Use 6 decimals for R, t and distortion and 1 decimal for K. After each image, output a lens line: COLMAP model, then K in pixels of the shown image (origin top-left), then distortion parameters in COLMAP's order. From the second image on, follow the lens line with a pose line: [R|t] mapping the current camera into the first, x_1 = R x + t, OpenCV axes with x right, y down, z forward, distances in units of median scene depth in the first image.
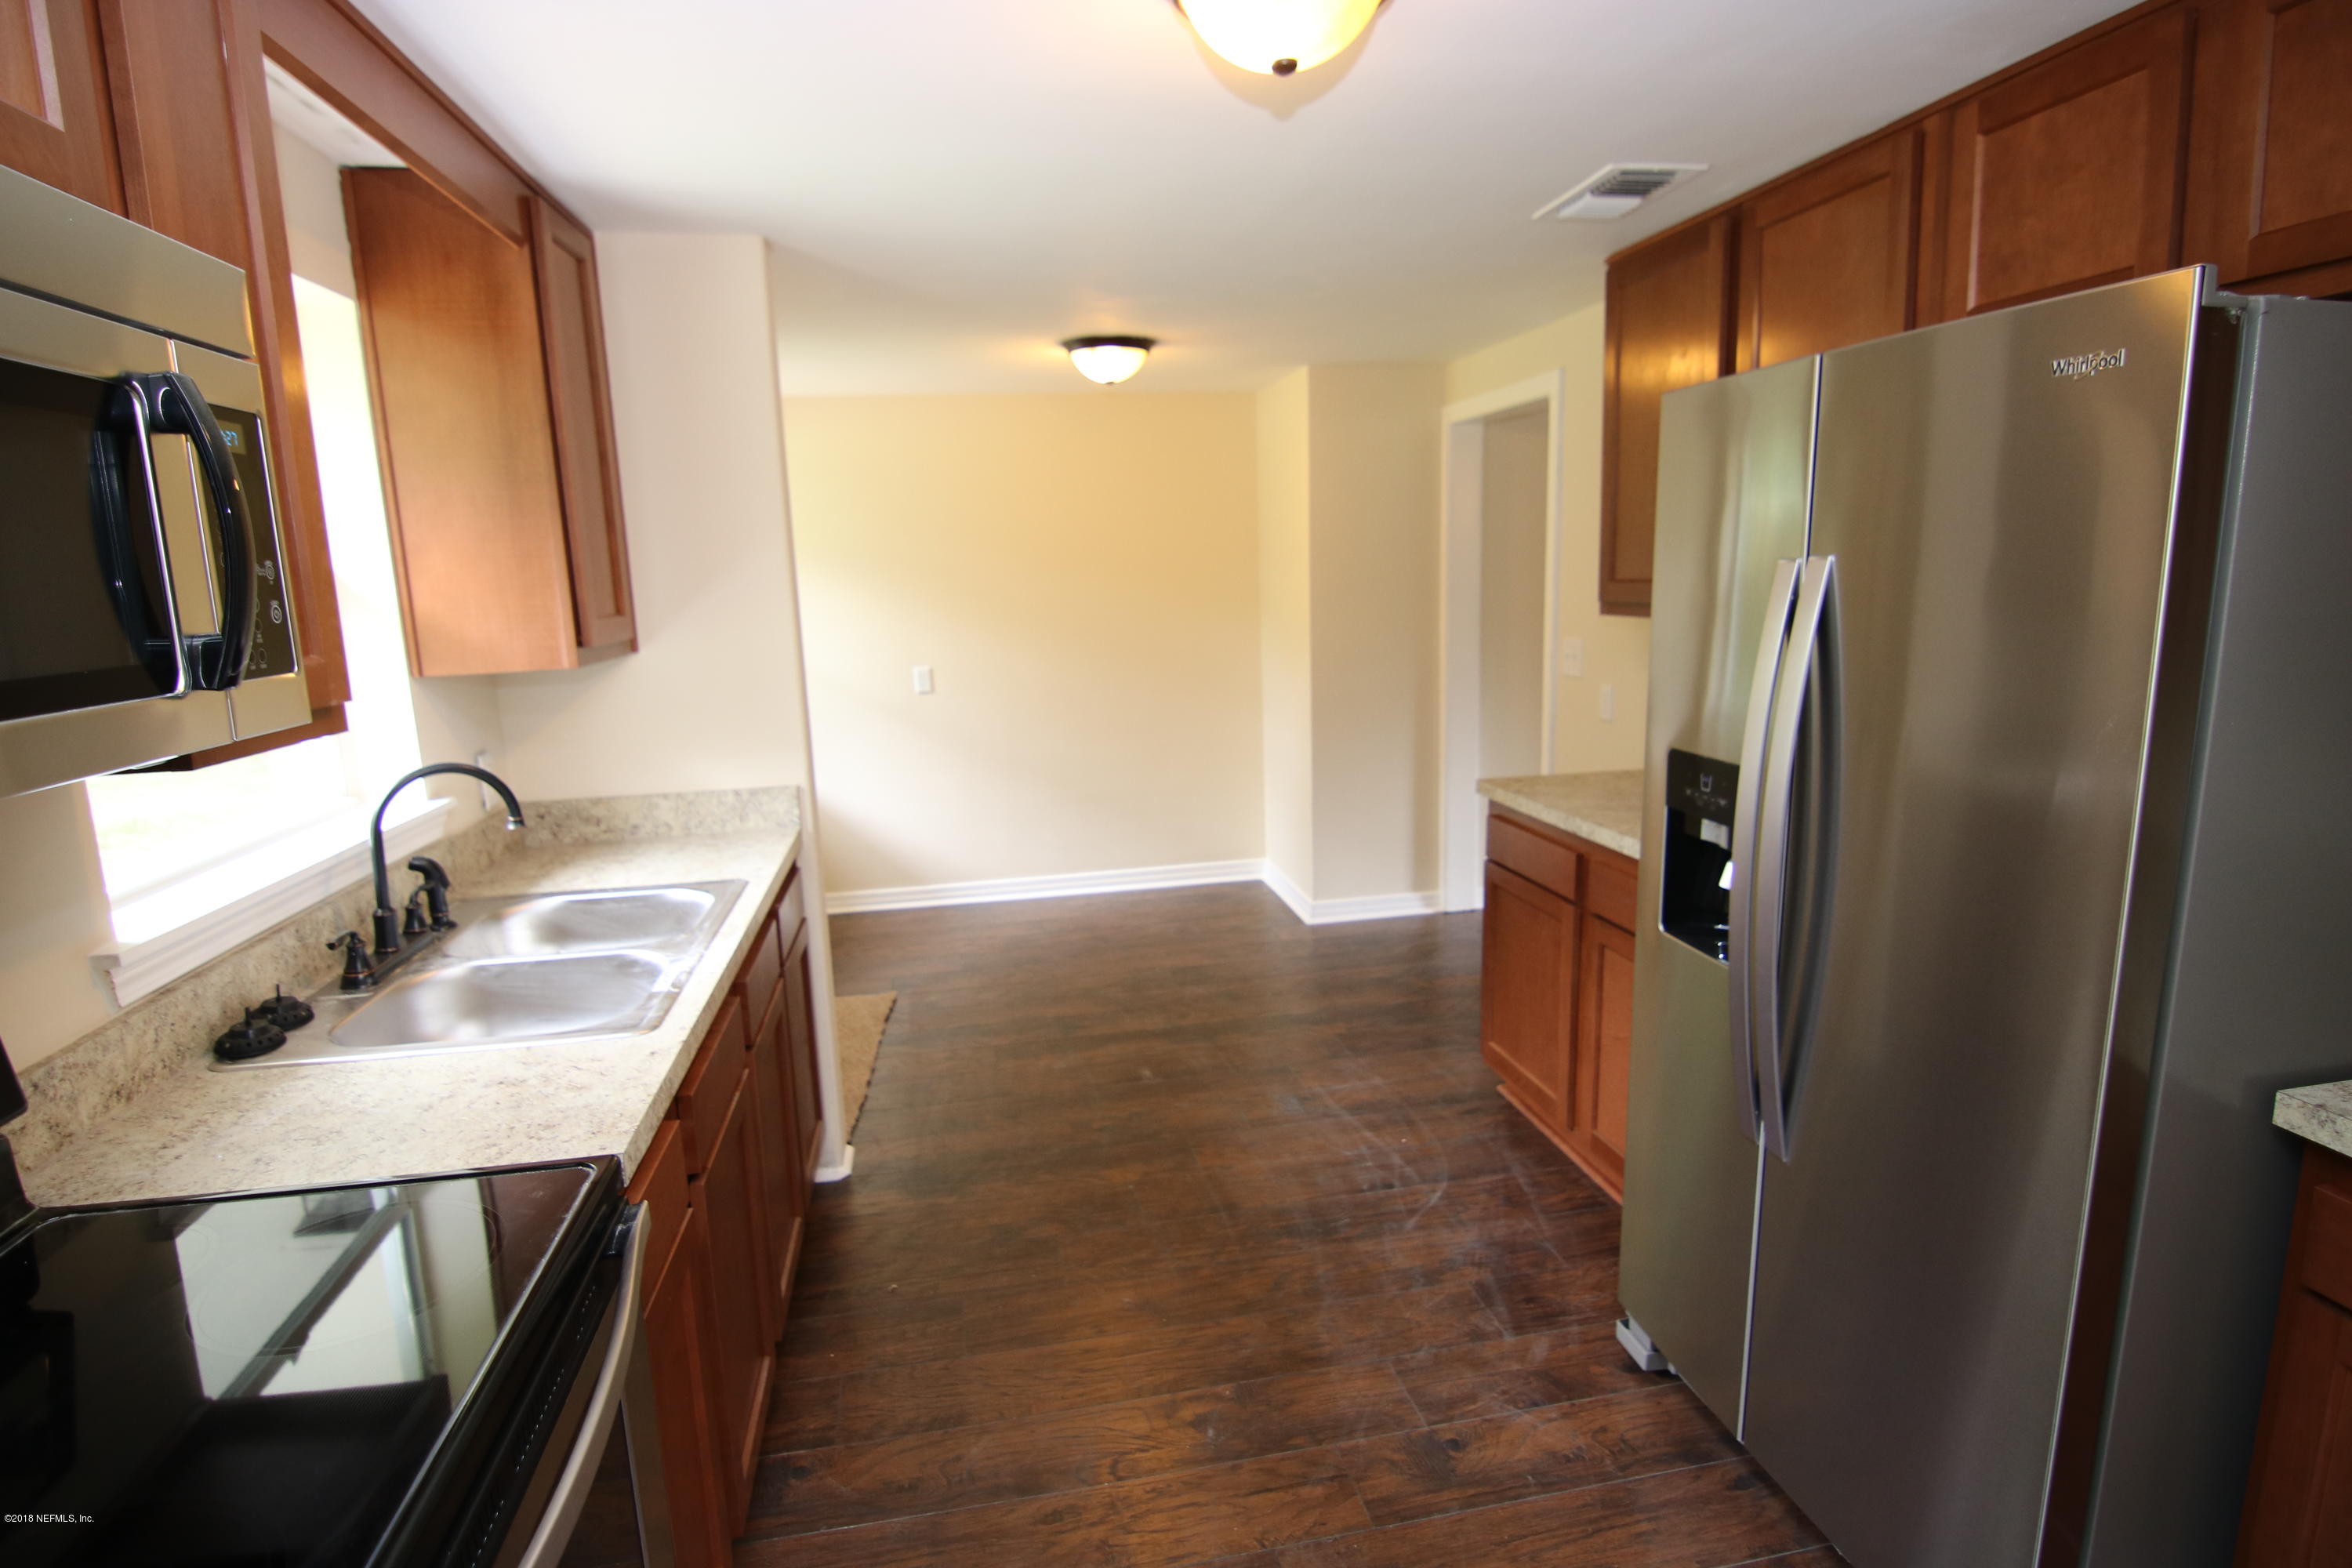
lens RADIAL K [[1191.9, 0, 1166.0], [0, 1191.9, 778.3], [0, 0, 1]] dist [-0.007874, -0.010740]
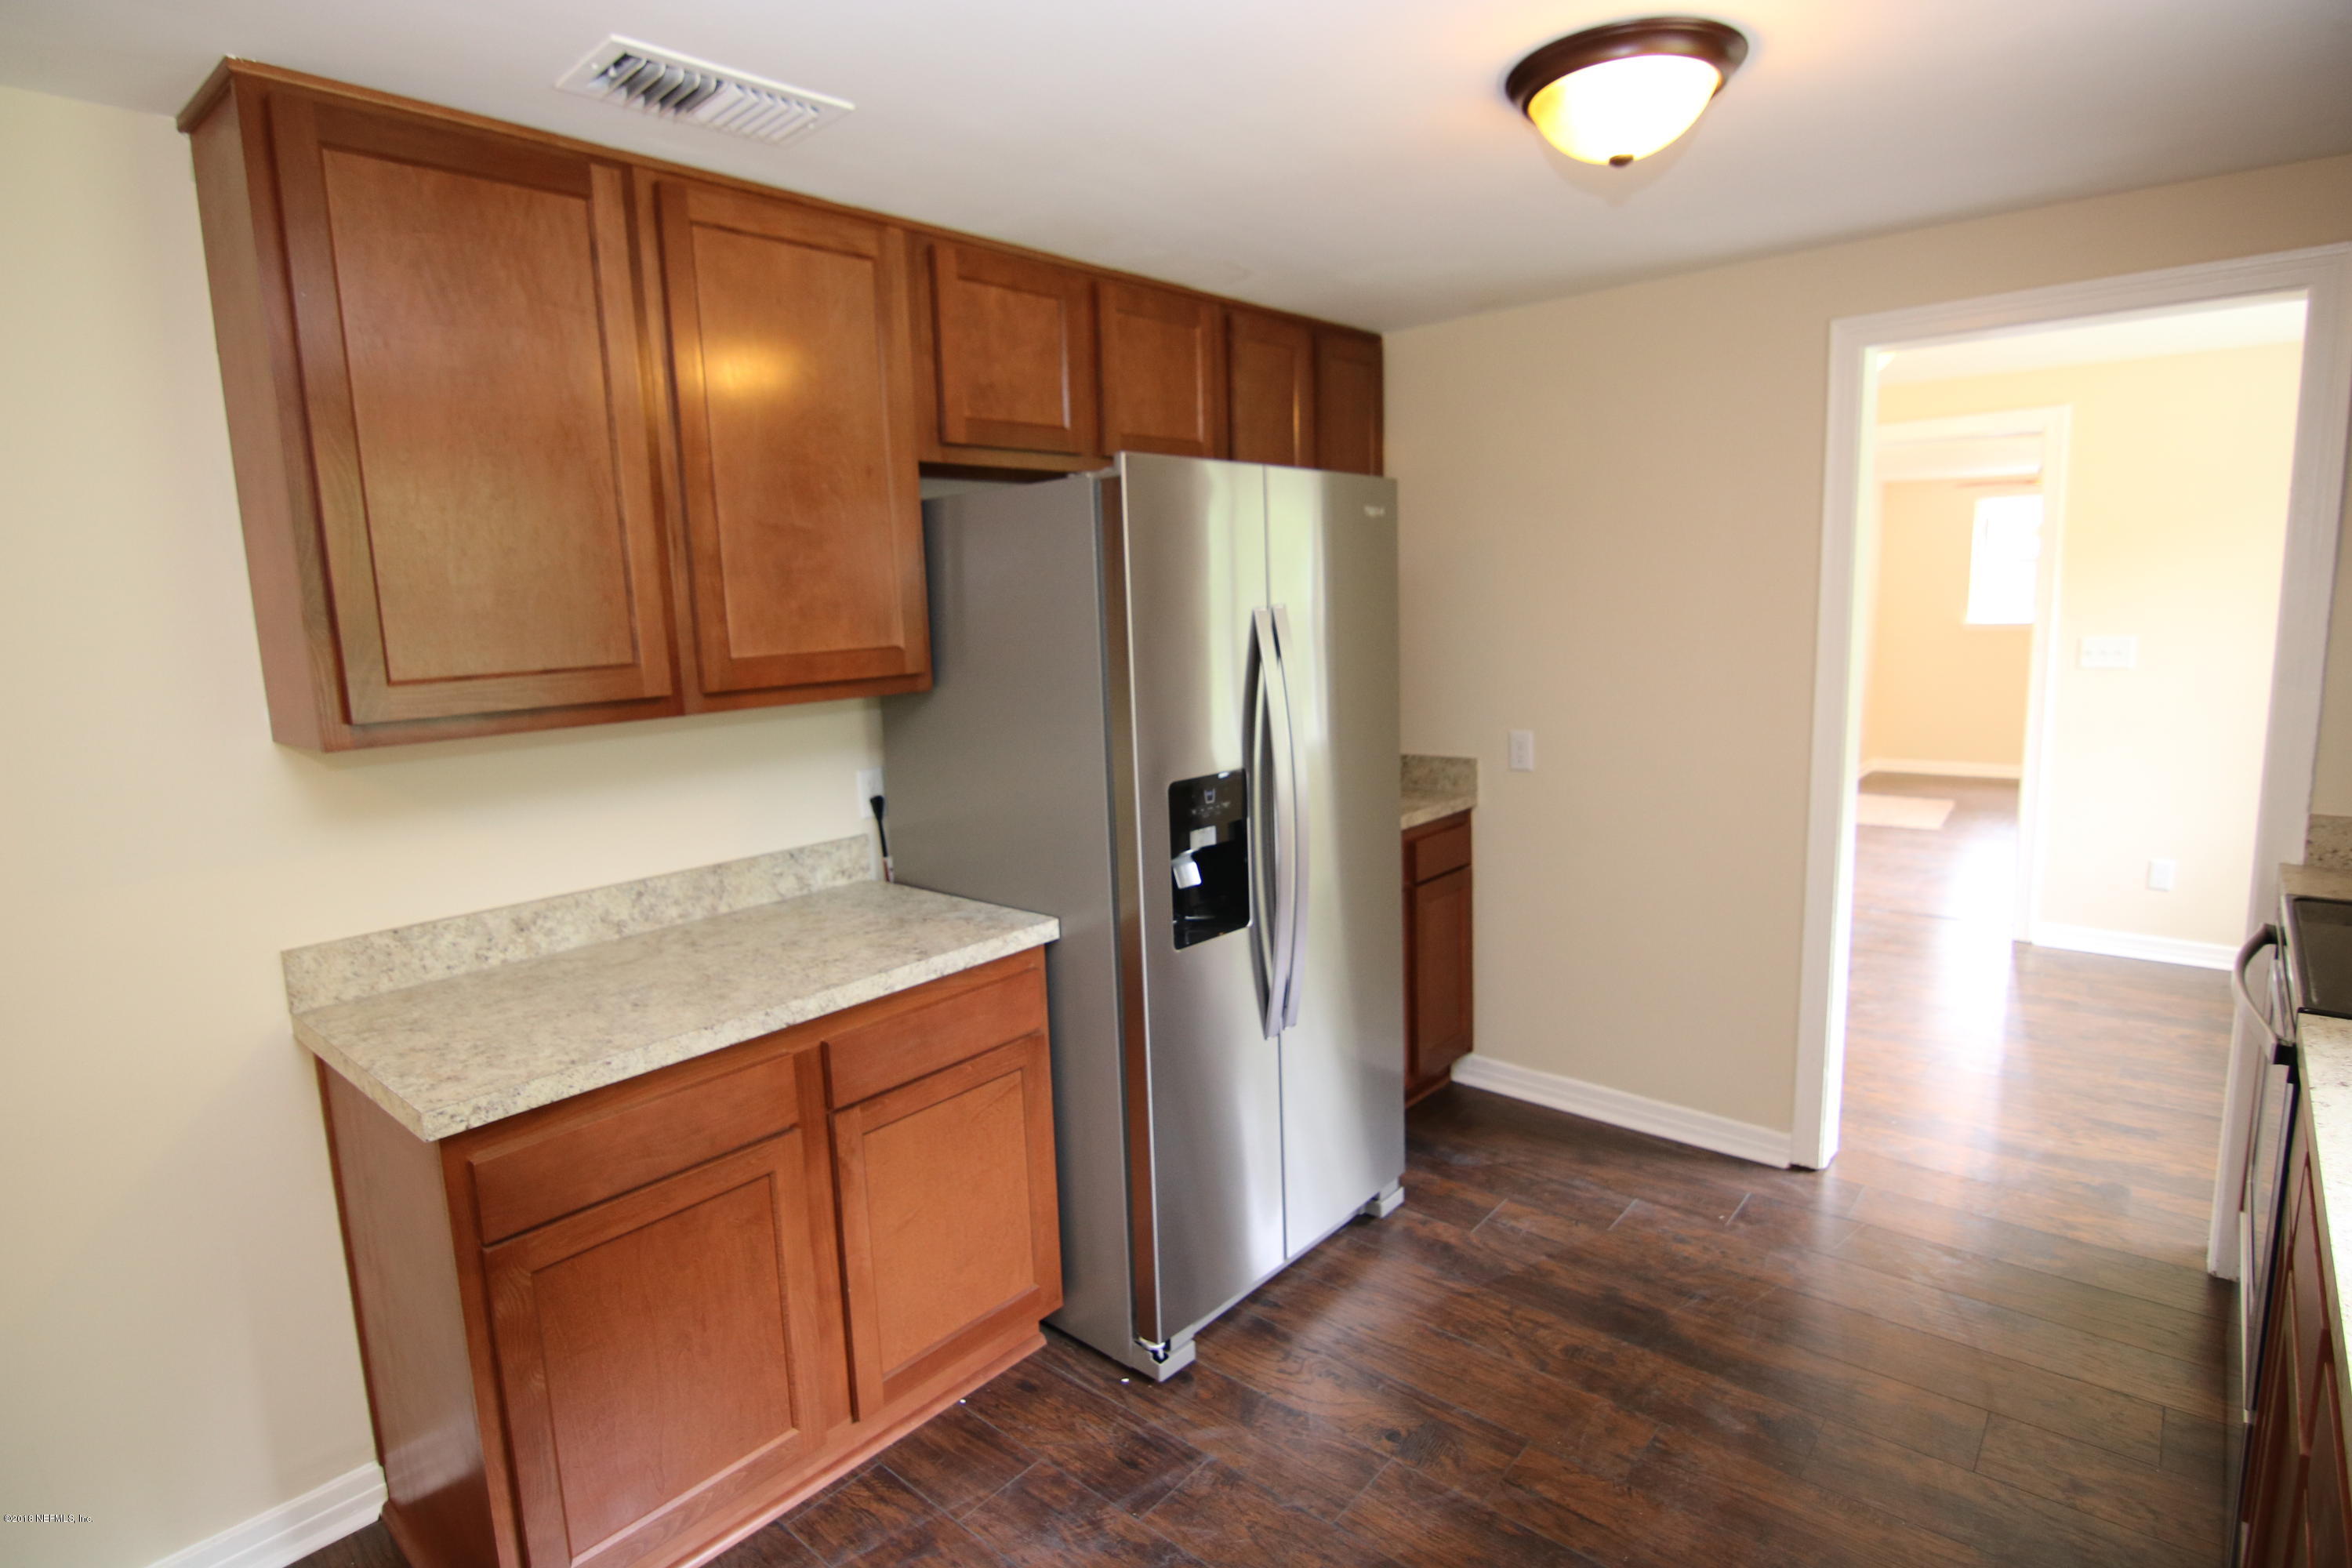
lens RADIAL K [[1191.9, 0, 1166.0], [0, 1191.9, 778.3], [0, 0, 1]] dist [-0.007874, -0.010740]
pose [[-0.610693, -0.069076, 0.788849, -0.360979], [0.190795, 0.954004, 0.231243, -0.234866], [-0.768539, 0.291727, -0.569424, 1.352264]]
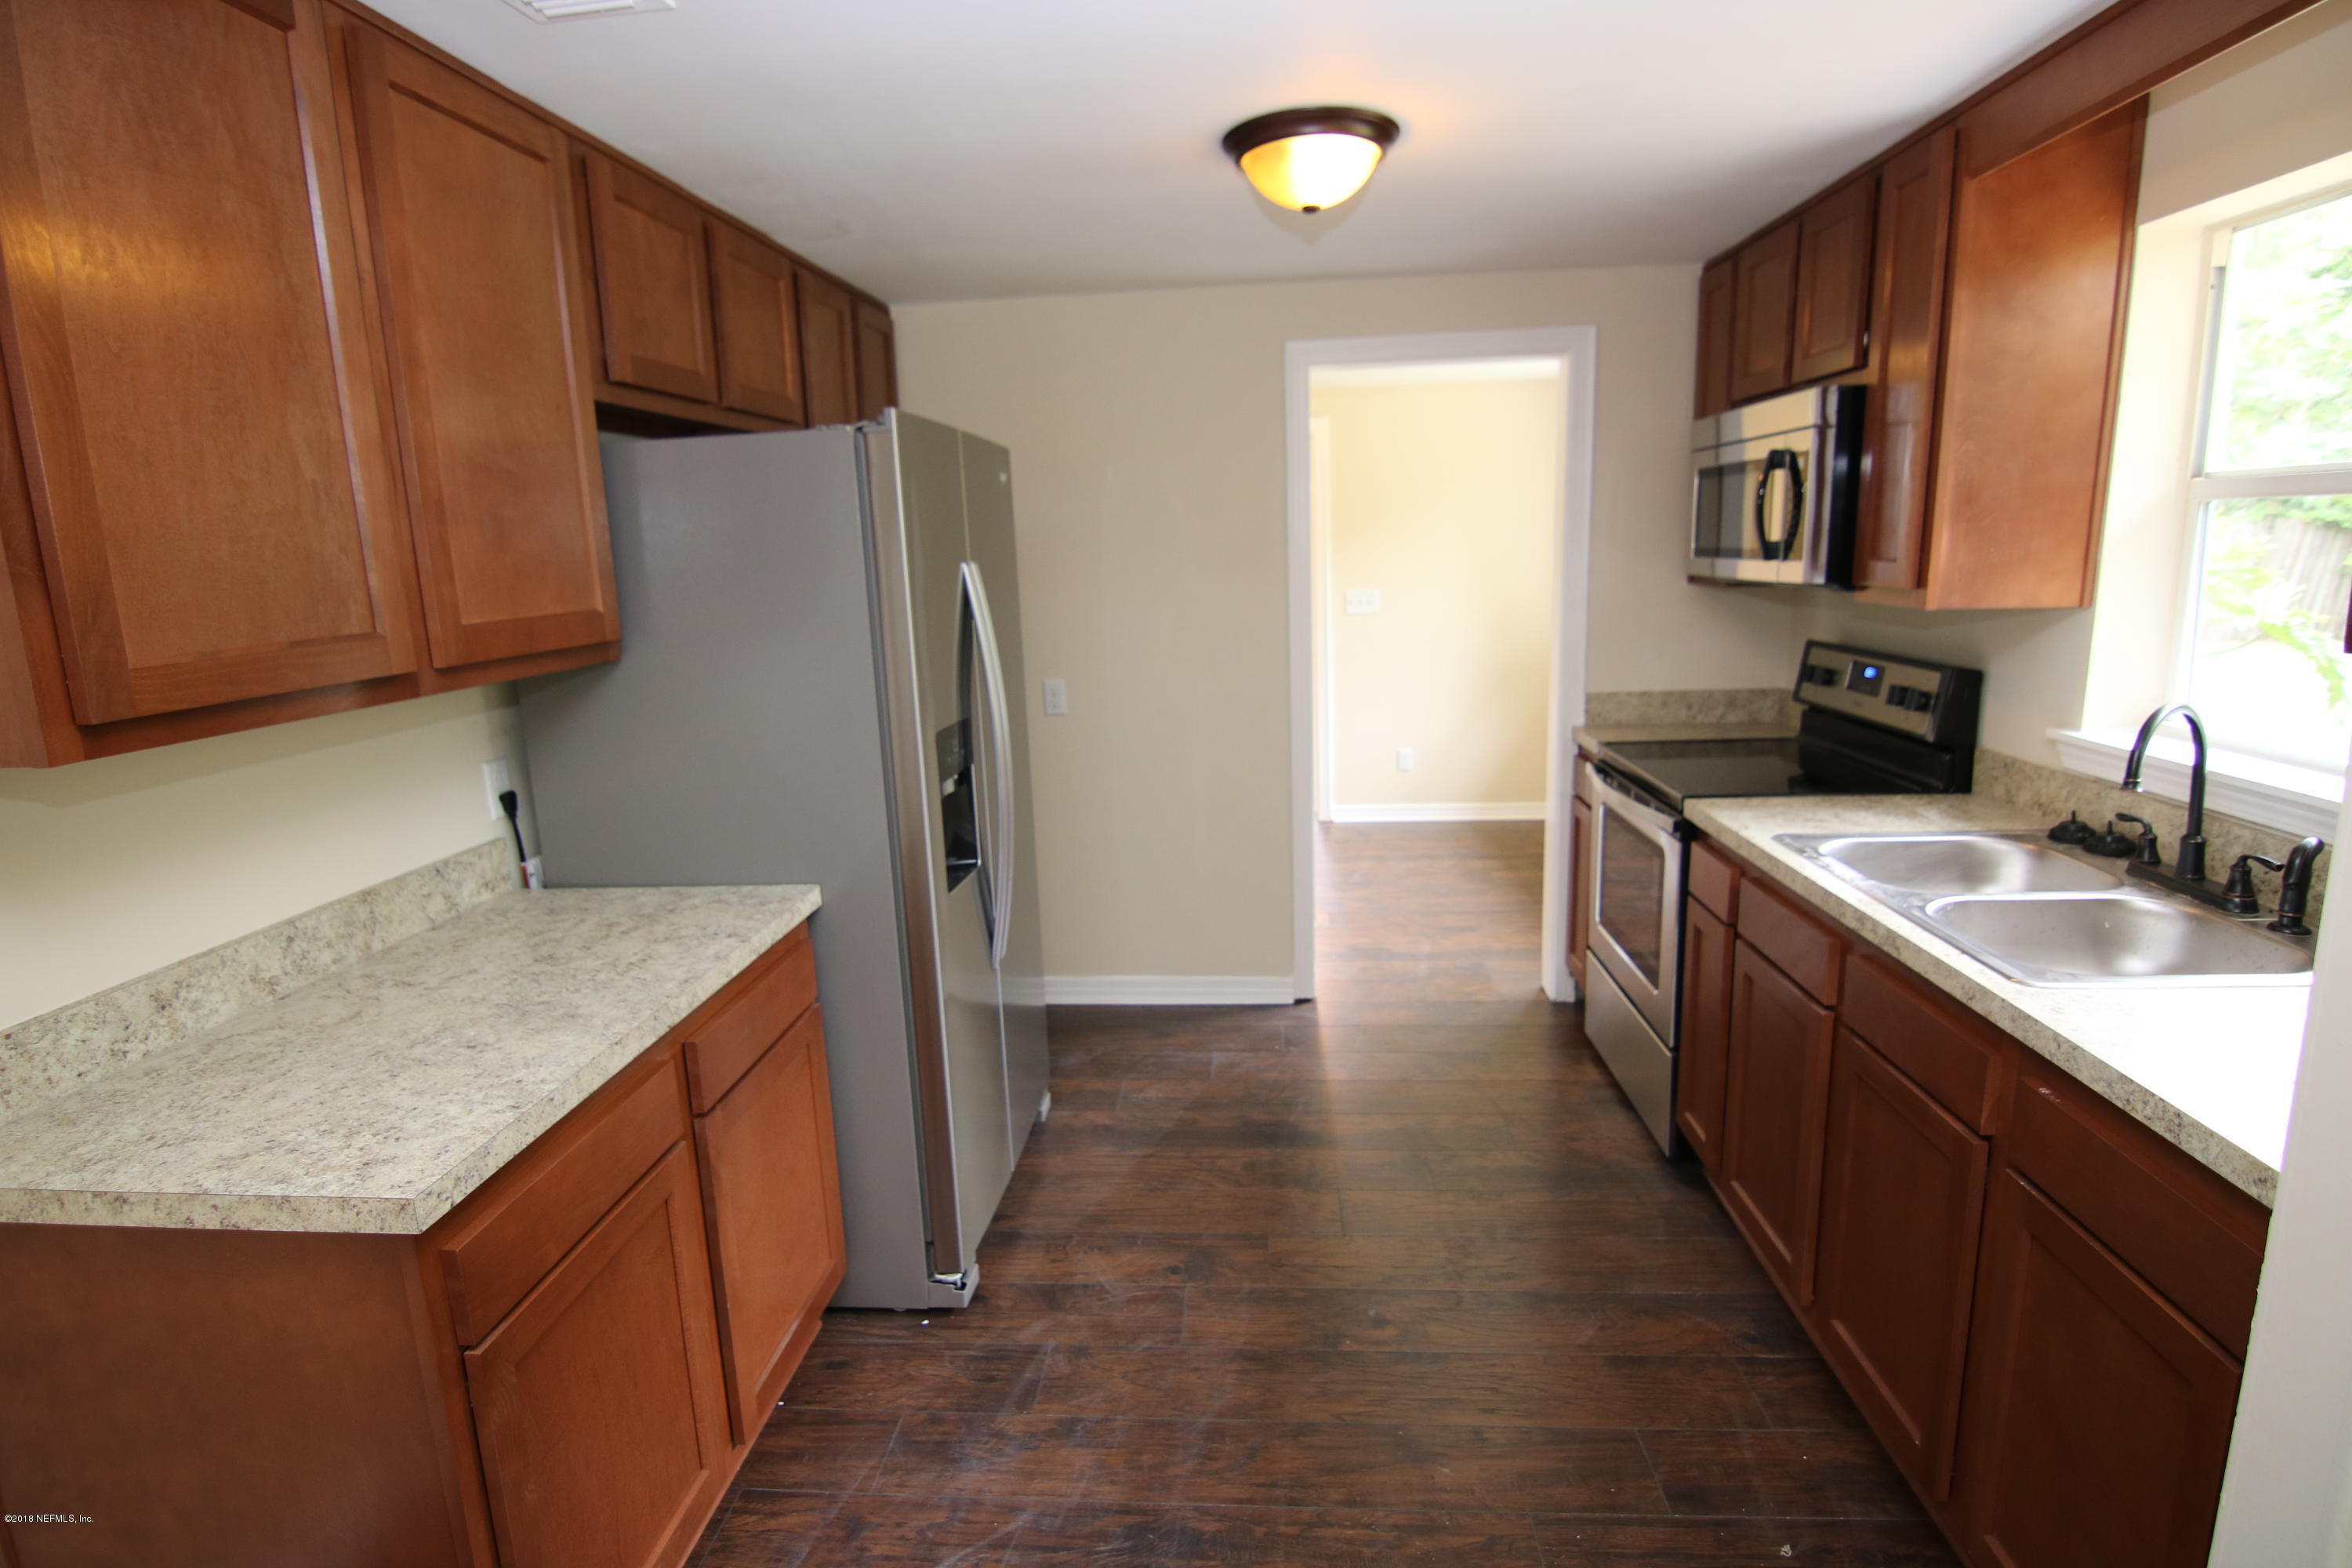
lens RADIAL K [[1191.9, 0, 1166.0], [0, 1191.9, 778.3], [0, 0, 1]] dist [-0.007874, -0.010740]
pose [[-0.961141, 0.010115, 0.275872, -0.079797], [0.109366, 0.931512, 0.346878, -0.293870], [-0.253469, 0.363570, -0.896421, 1.643726]]
